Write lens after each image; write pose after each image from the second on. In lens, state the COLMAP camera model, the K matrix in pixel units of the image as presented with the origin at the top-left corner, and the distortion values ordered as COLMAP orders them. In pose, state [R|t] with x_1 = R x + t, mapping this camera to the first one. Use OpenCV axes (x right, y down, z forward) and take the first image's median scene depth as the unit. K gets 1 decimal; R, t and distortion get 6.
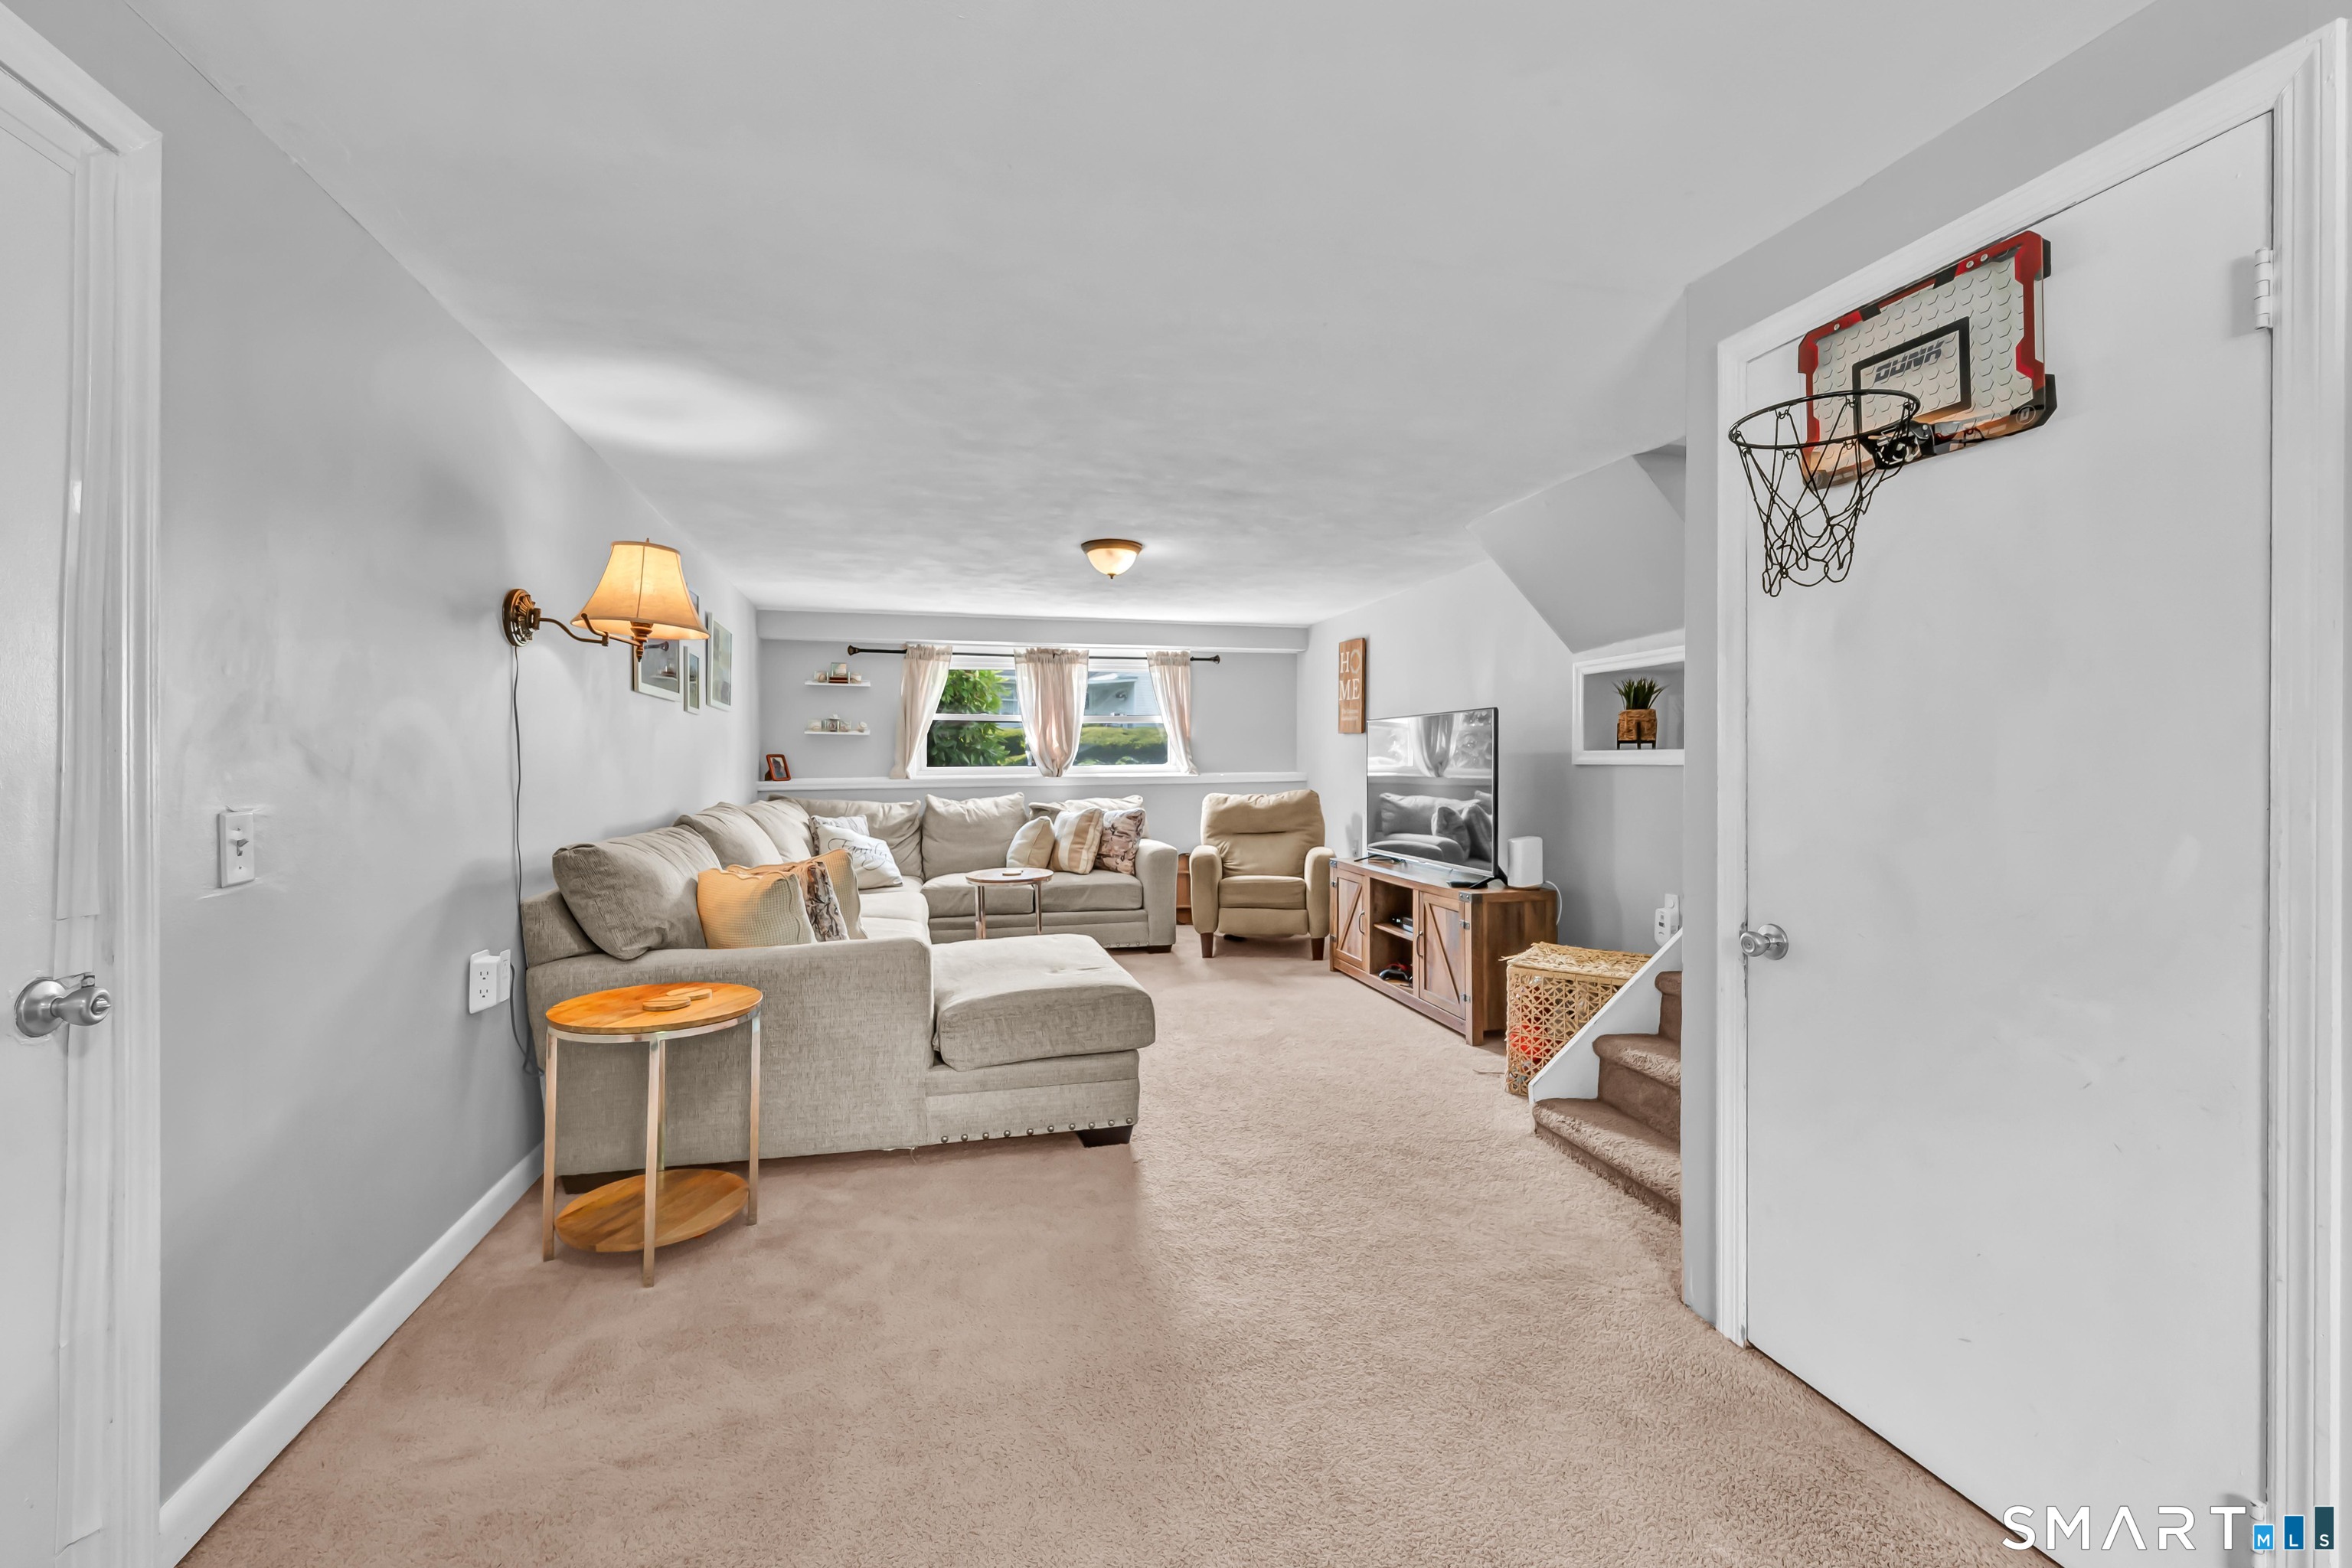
lens RADIAL K [[937.4, 0, 1174.4], [0, 937.4, 753.7], [0, 0, 1]] dist [0.000390, -0.000221]
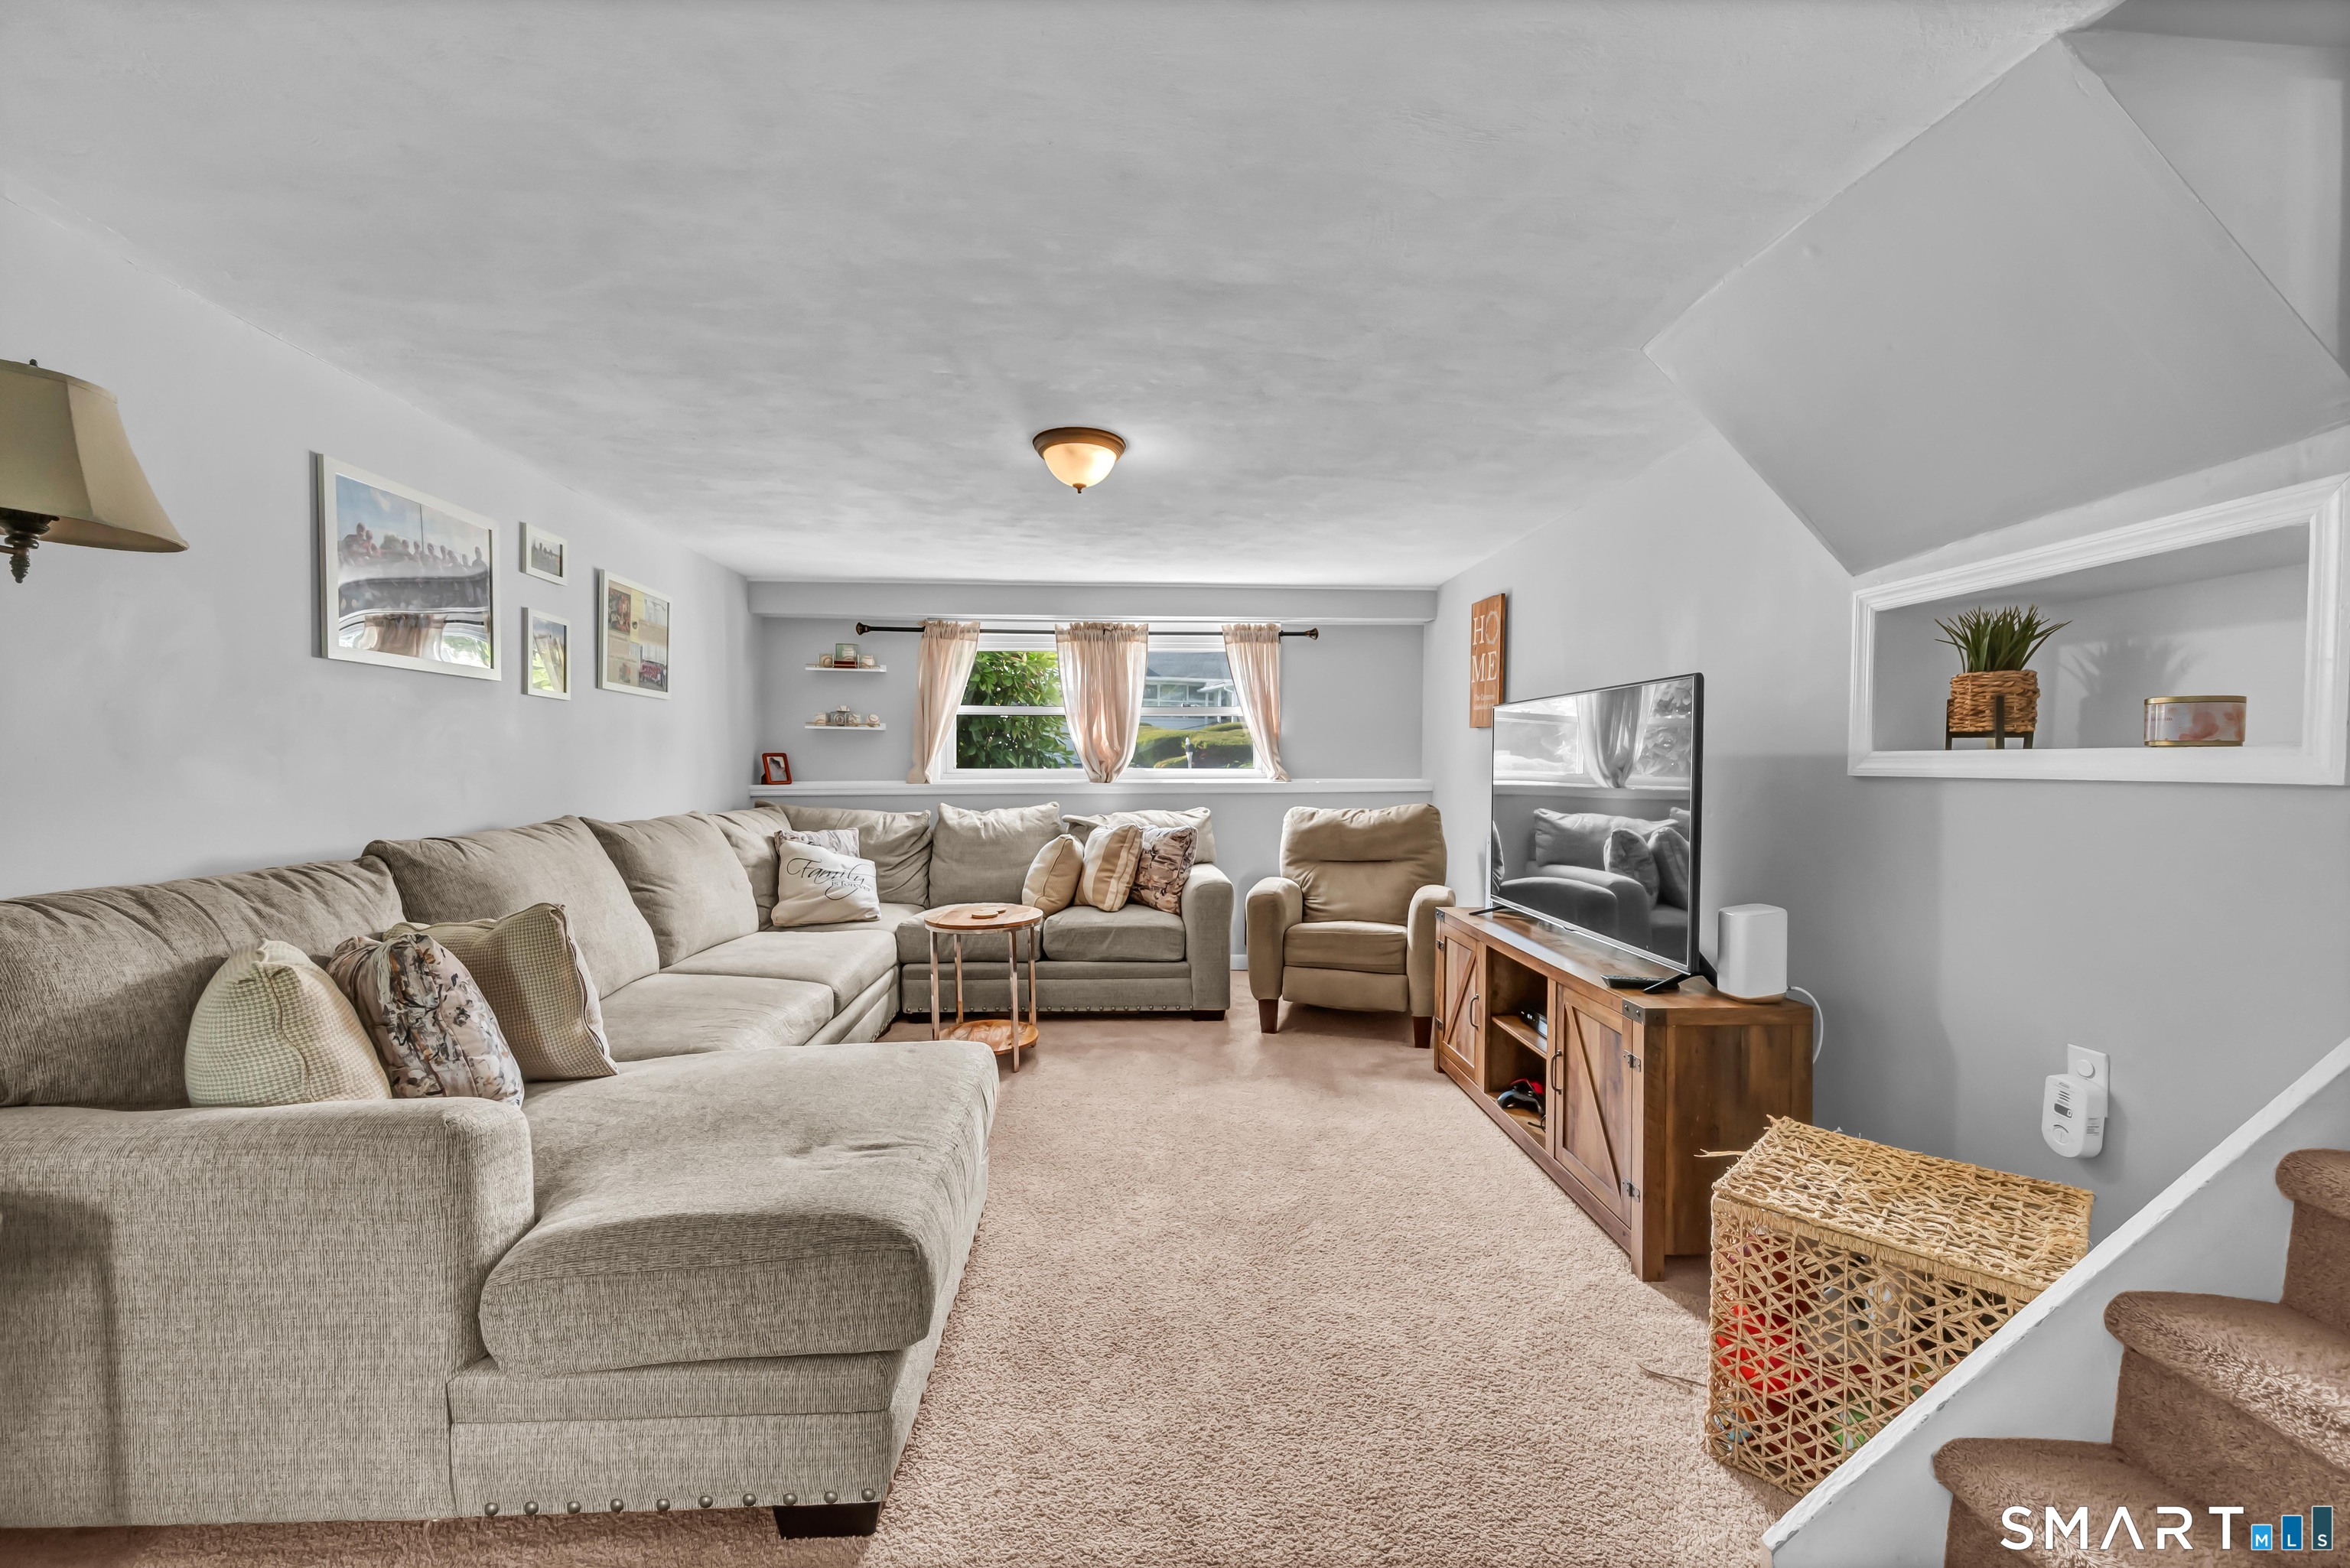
lens RADIAL K [[927.8, 0, 1172.6], [0, 927.8, 773.5], [0, 0, 1]] dist [-0.002474, -0.000144]
pose [[0.981602, 0.008551, -0.190749, 0.094964], [-0.004827, 0.999789, 0.019979, 0.000811], [0.190879, -0.018691, 0.981436, 0.267233]]
